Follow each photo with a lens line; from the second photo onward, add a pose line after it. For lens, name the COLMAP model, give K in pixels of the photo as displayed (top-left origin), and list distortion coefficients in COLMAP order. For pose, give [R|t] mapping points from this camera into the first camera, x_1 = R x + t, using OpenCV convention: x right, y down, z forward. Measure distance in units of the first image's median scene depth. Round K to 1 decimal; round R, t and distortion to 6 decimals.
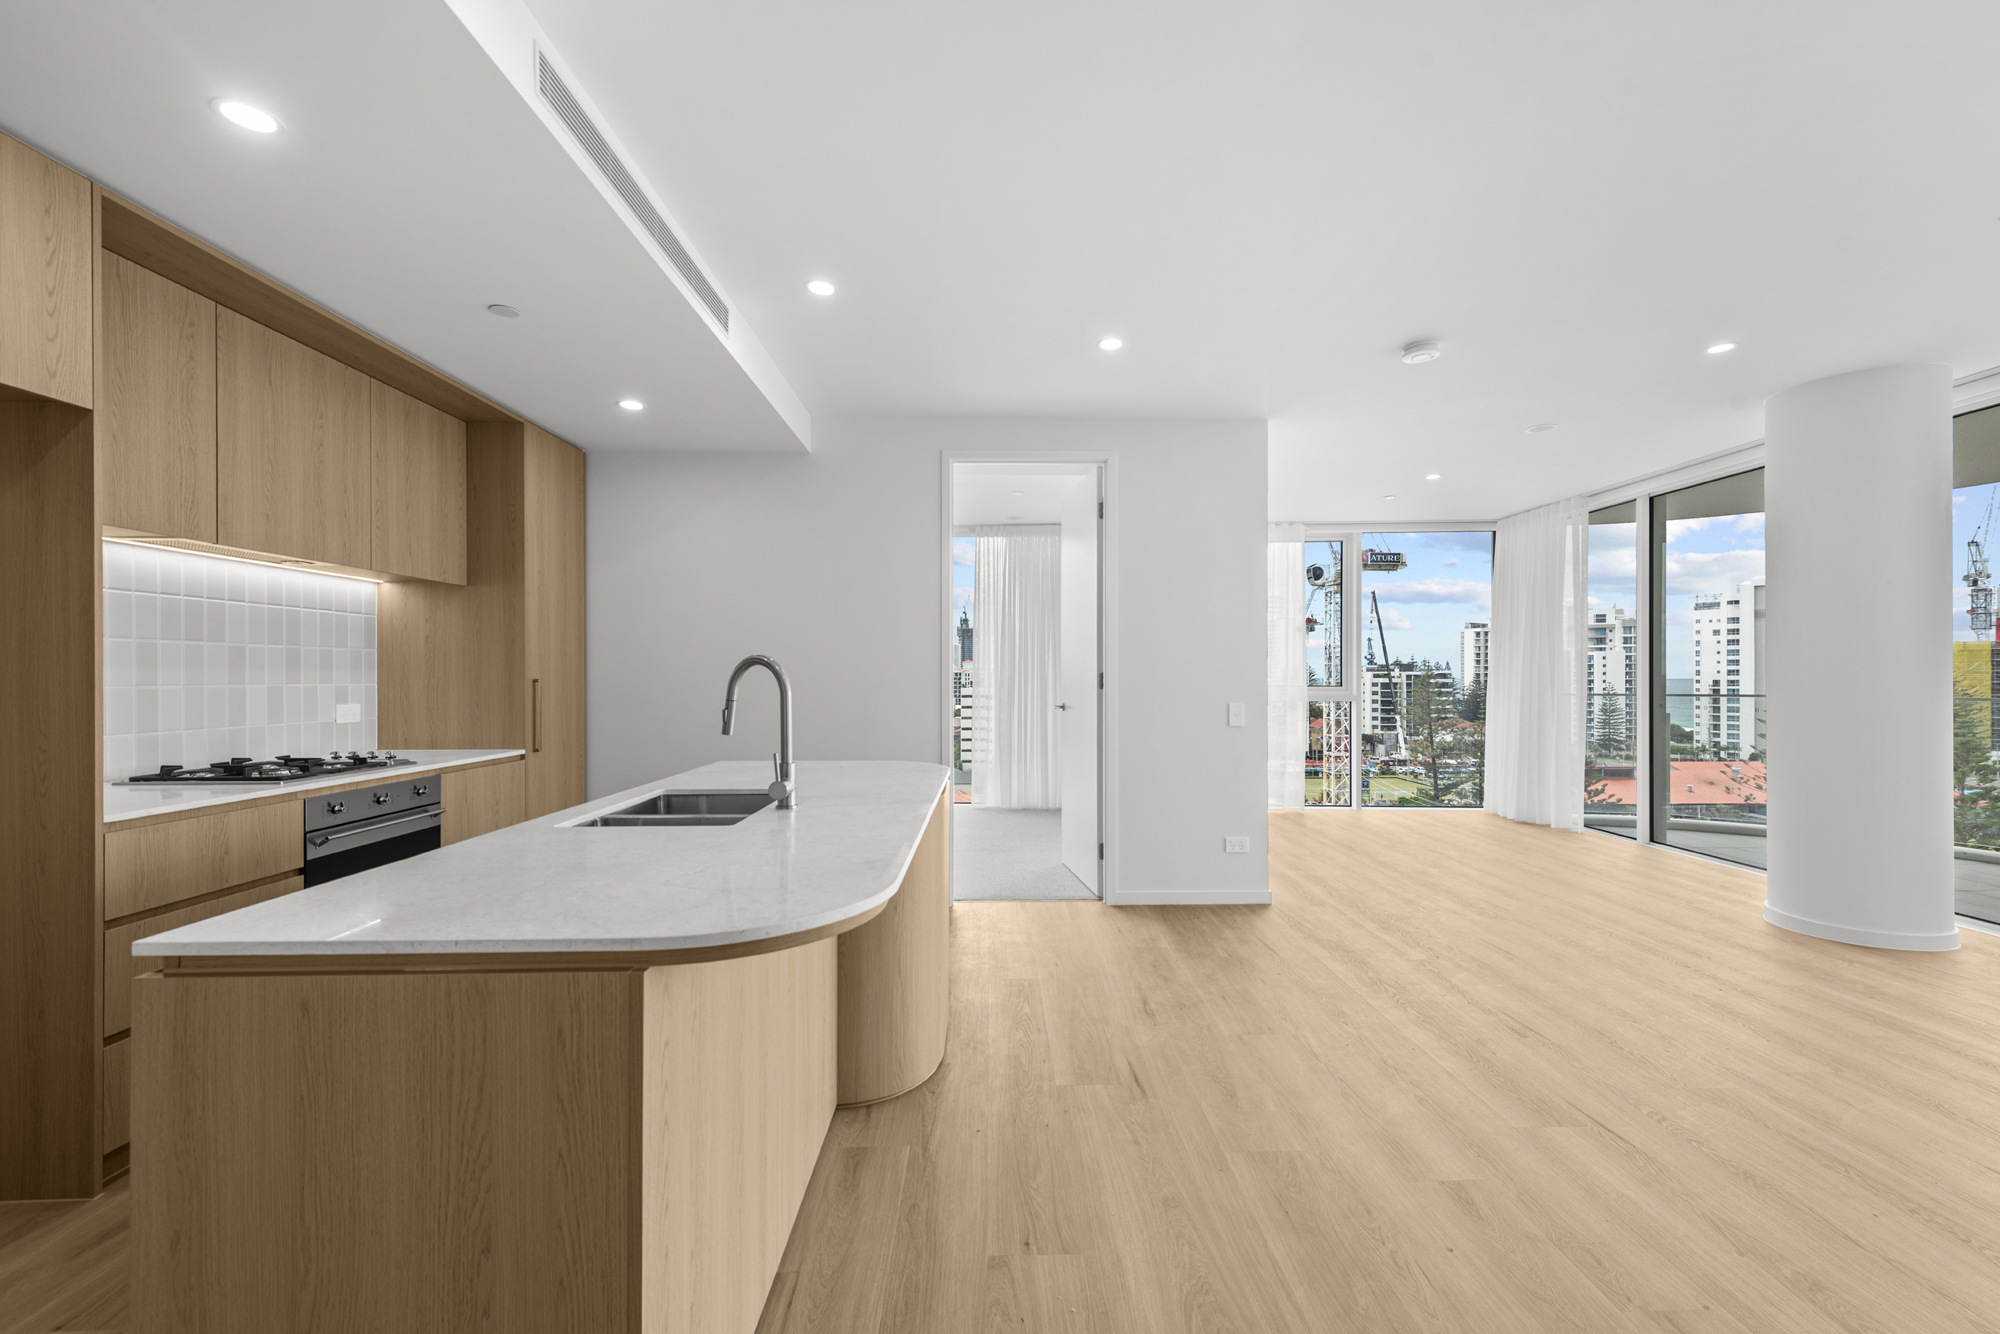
lens RADIAL K [[801.5, 0, 1010.1], [0, 801.5, 677.0], [0, 0, 1]] dist [0.010799, -0.000210]
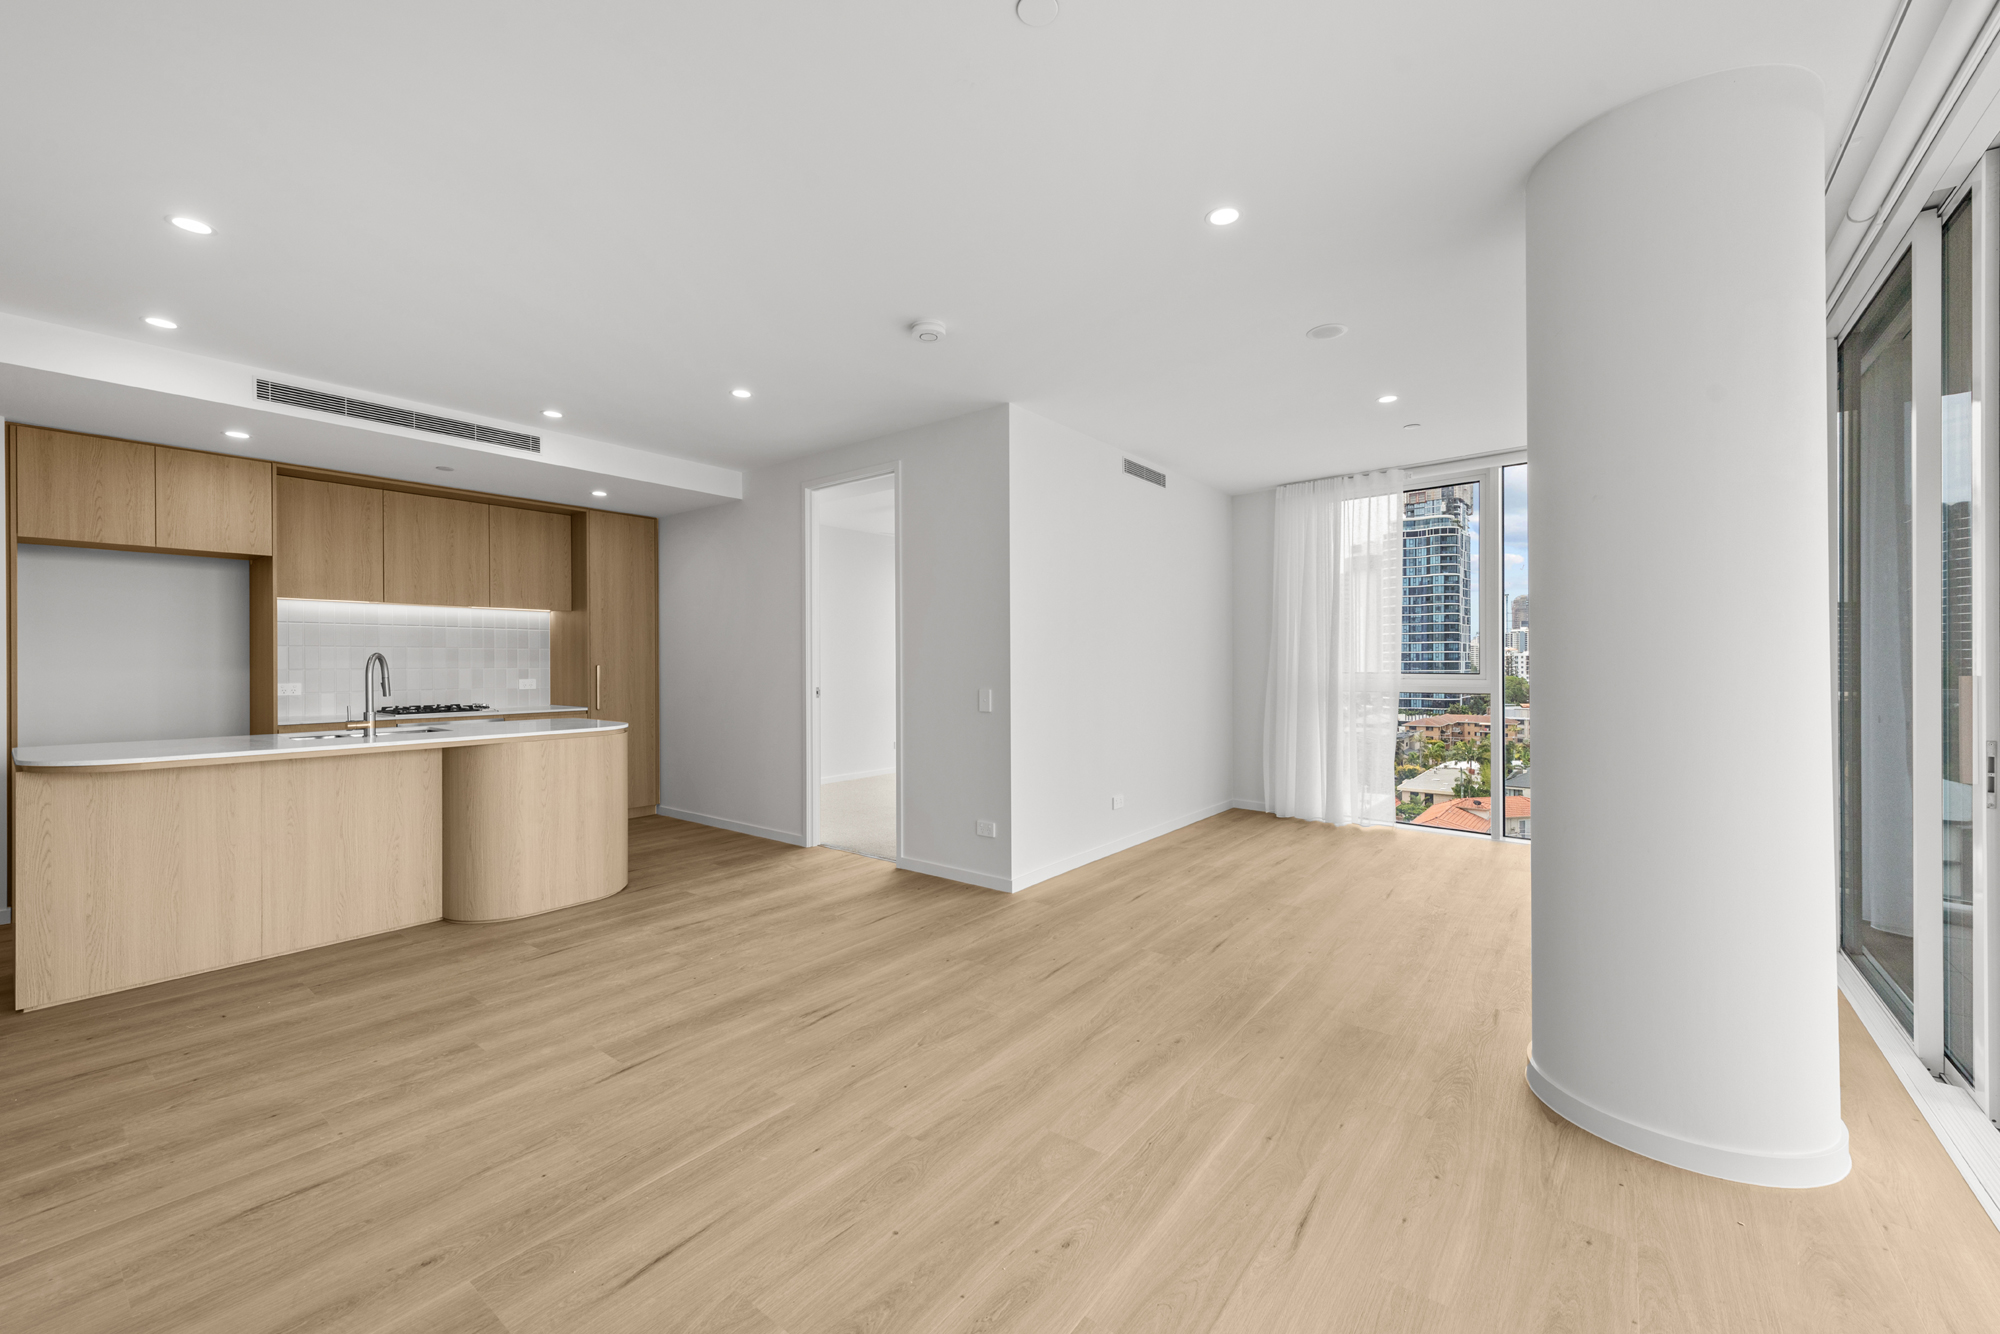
lens RADIAL K [[781.9, 0, 1000.0], [0, 781.9, 667.0], [0, 0, 1]] dist [0.009324, -0.000043]
pose [[0.769467, 0.001842, -0.638683, 0.909507], [0.002257, 0.999982, 0.005603, -0.001138], [0.638682, -0.005753, 0.769449, 0.249141]]
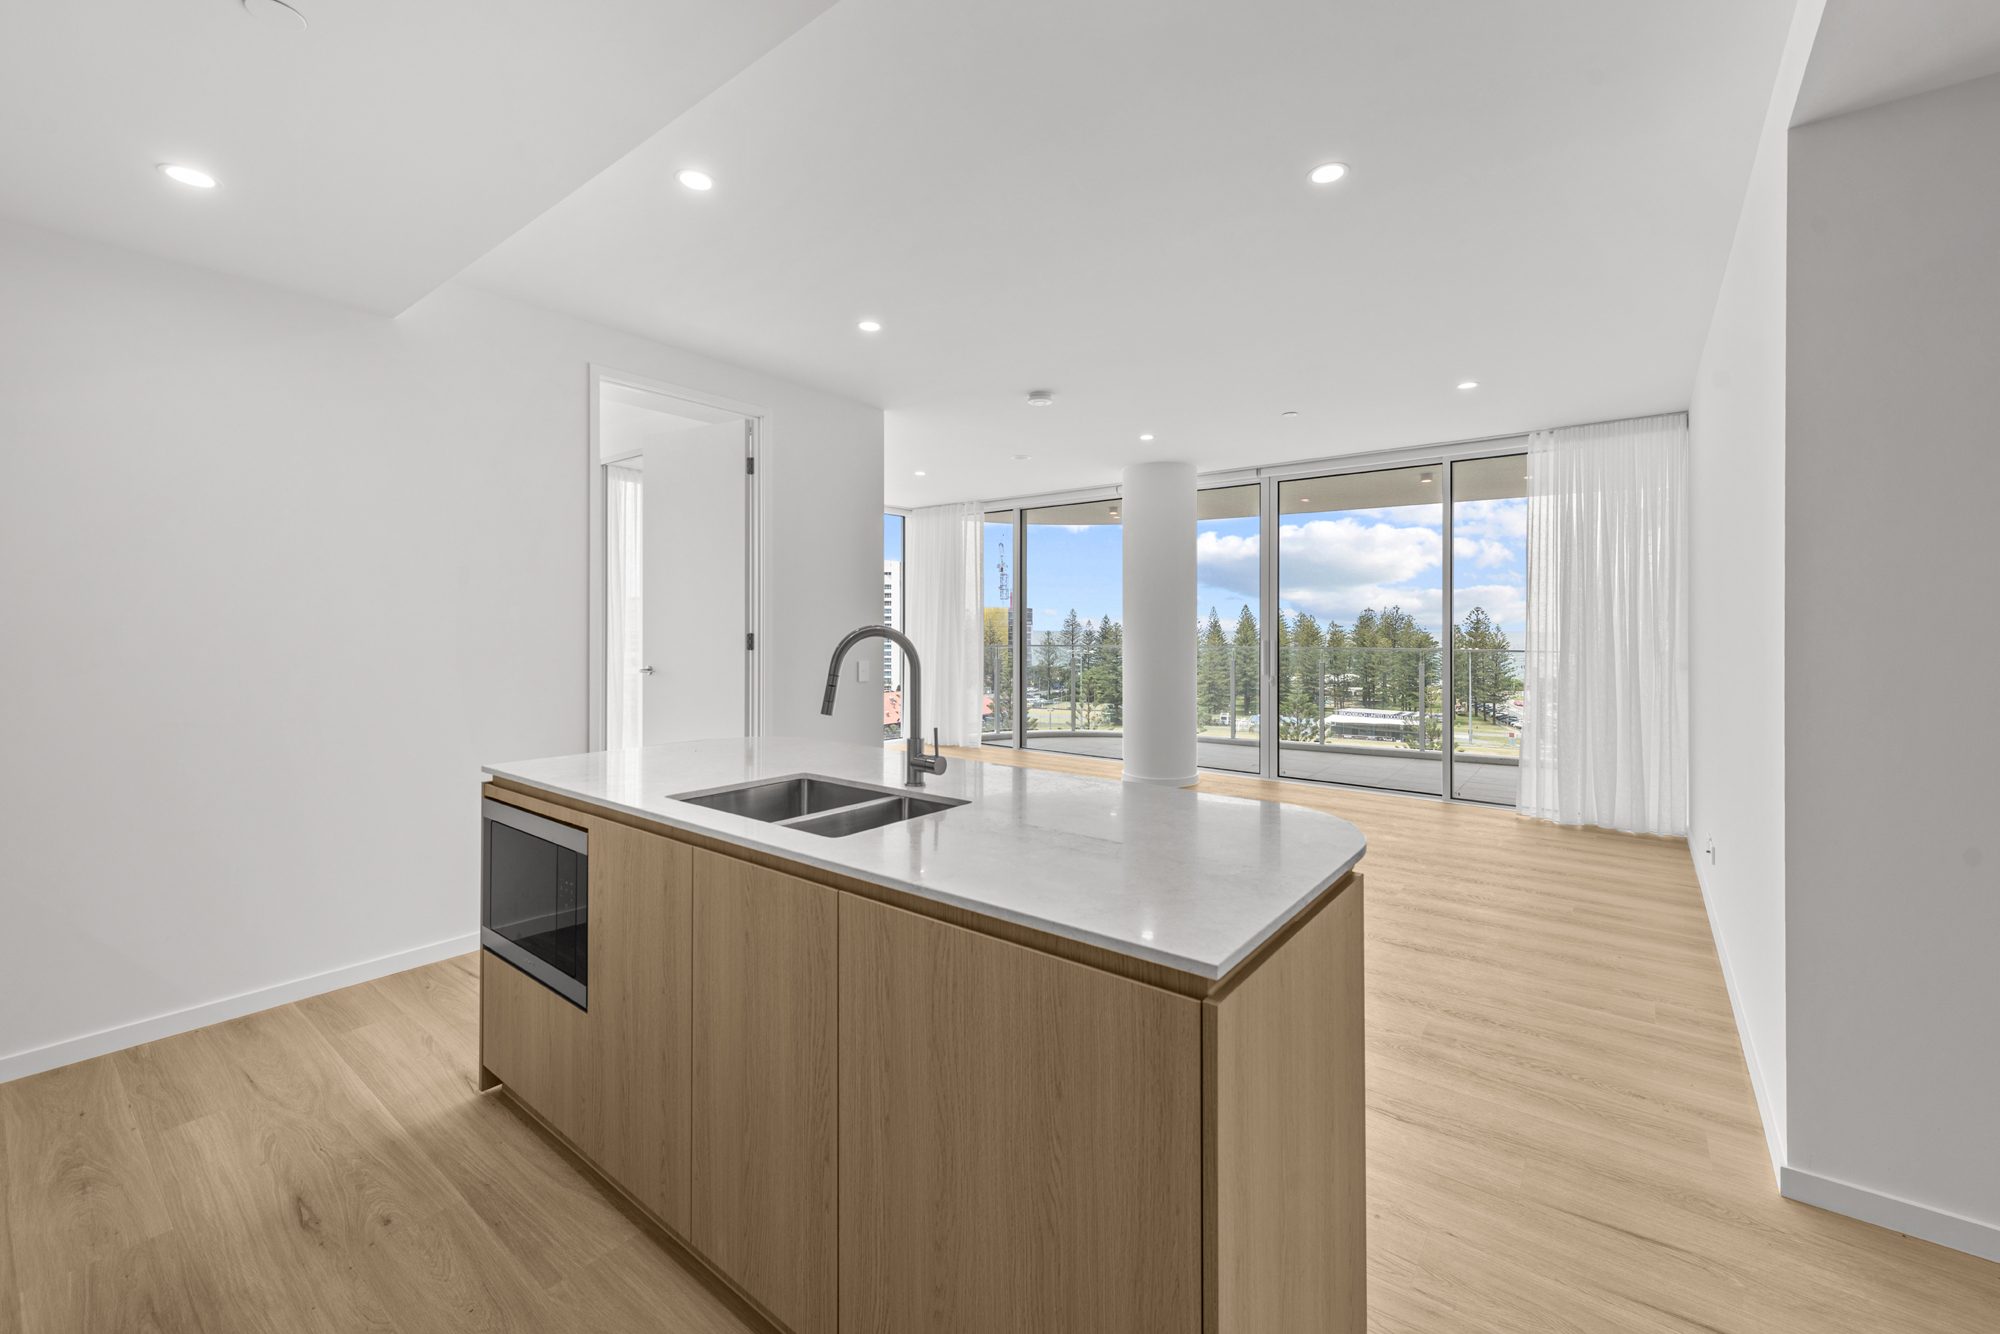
lens RADIAL K [[800.4, 0, 1012.0], [0, 800.4, 628.2], [0, 0, 1]] dist [0.011237, -0.000111]
pose [[0.630283, 0.002232, 0.776362, -0.437366], [-0.001713, 0.999997, -0.001484, -0.010472], [-0.776364, -0.000395, 0.630285, 0.142371]]
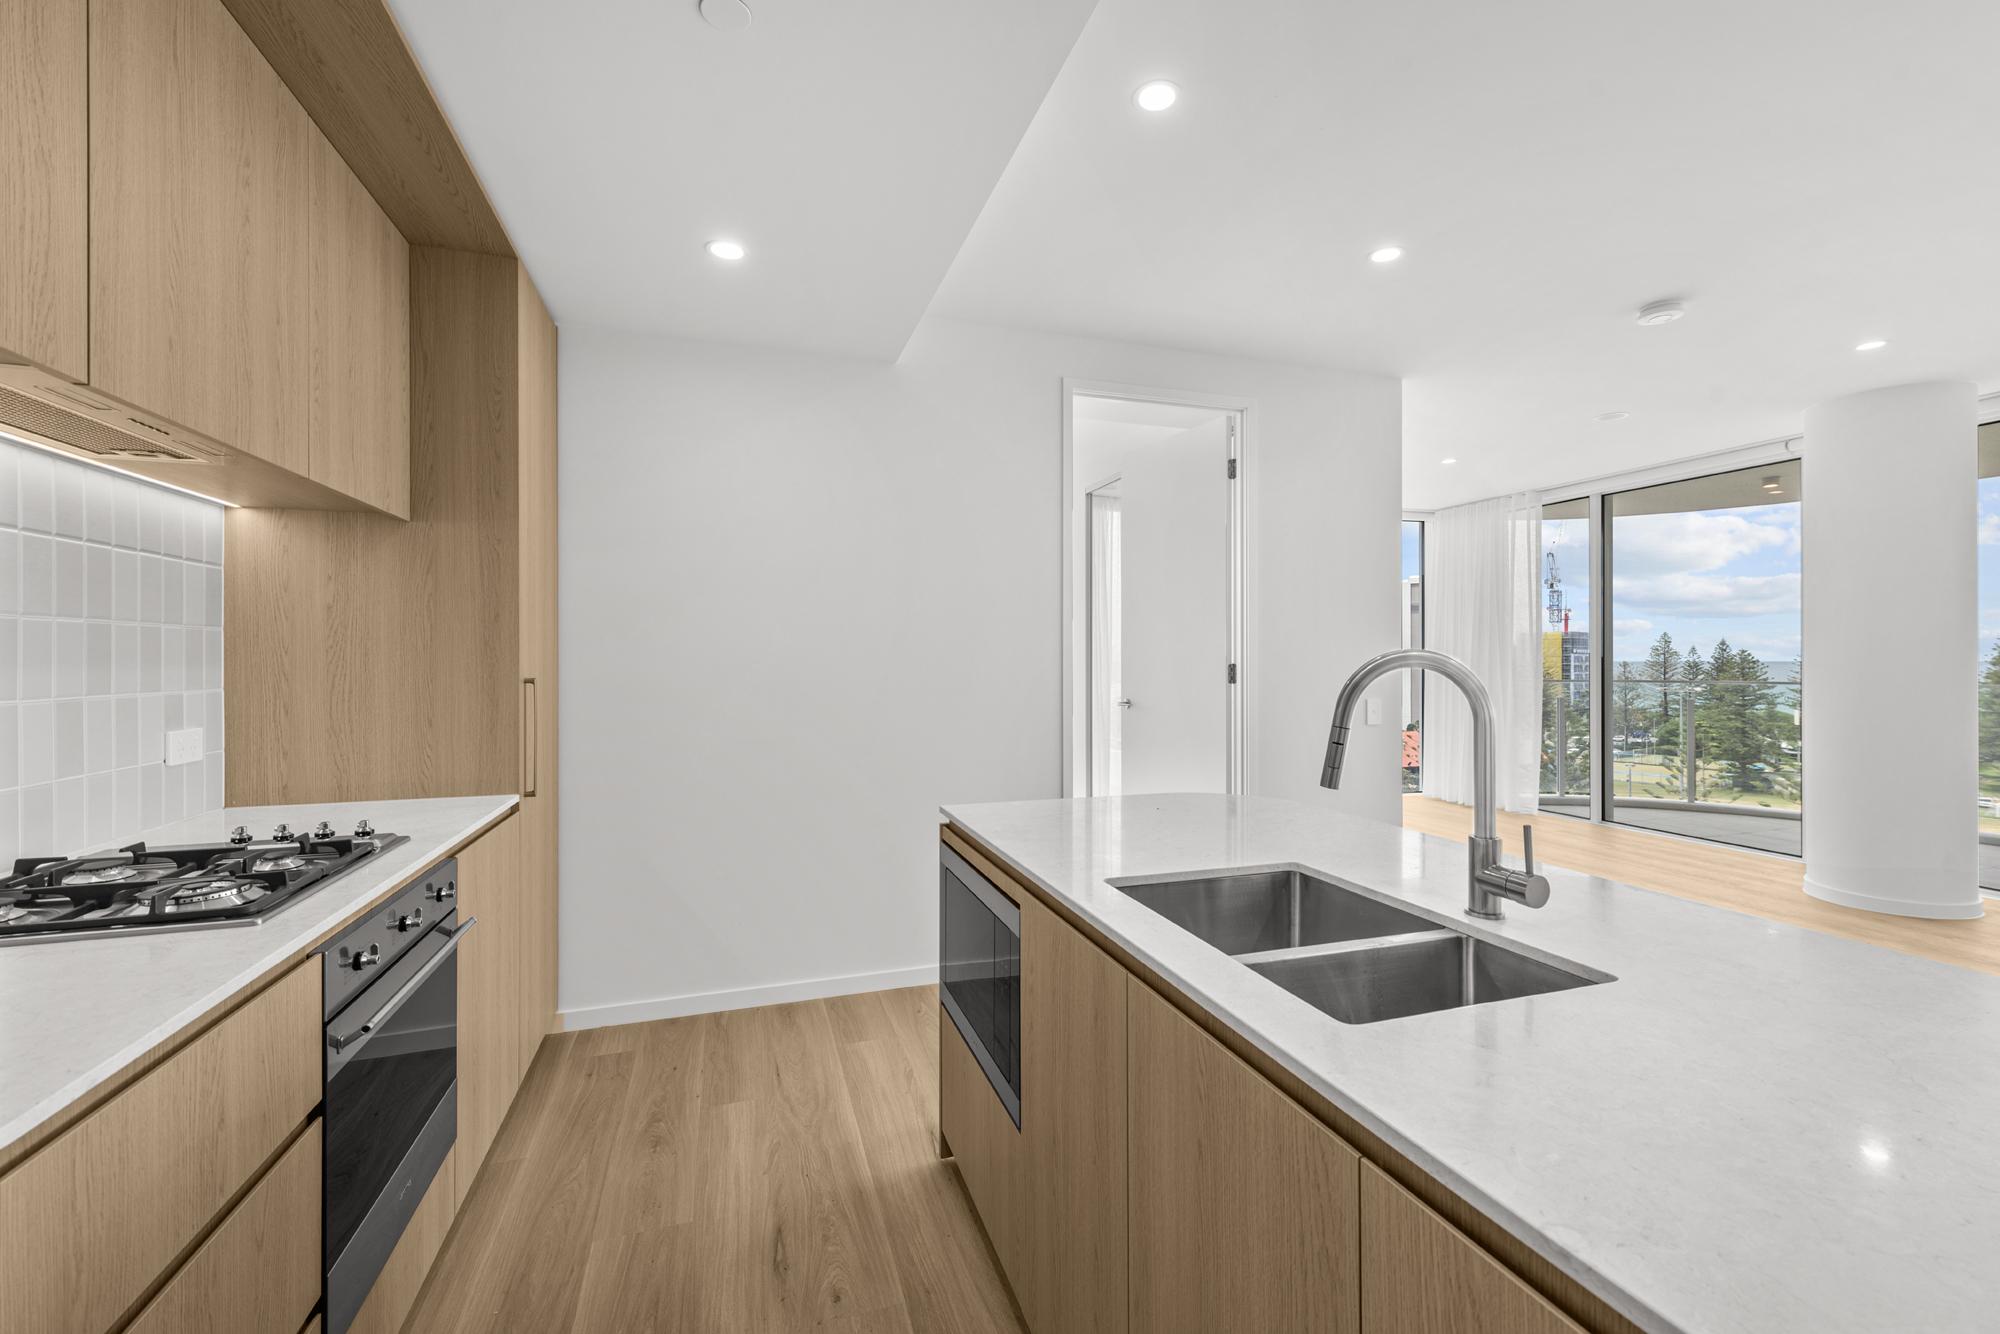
lens RADIAL K [[827.8, 0, 1001.8], [0, 827.8, 659.2], [0, 0, 1]] dist [0.003825, -0.000277]
pose [[0.958034, -0.000296, 0.286653, -0.360169], [0.000642, 0.999999, -0.001110, -0.009293], [-0.286653, 0.001248, 0.958034, 0.244363]]
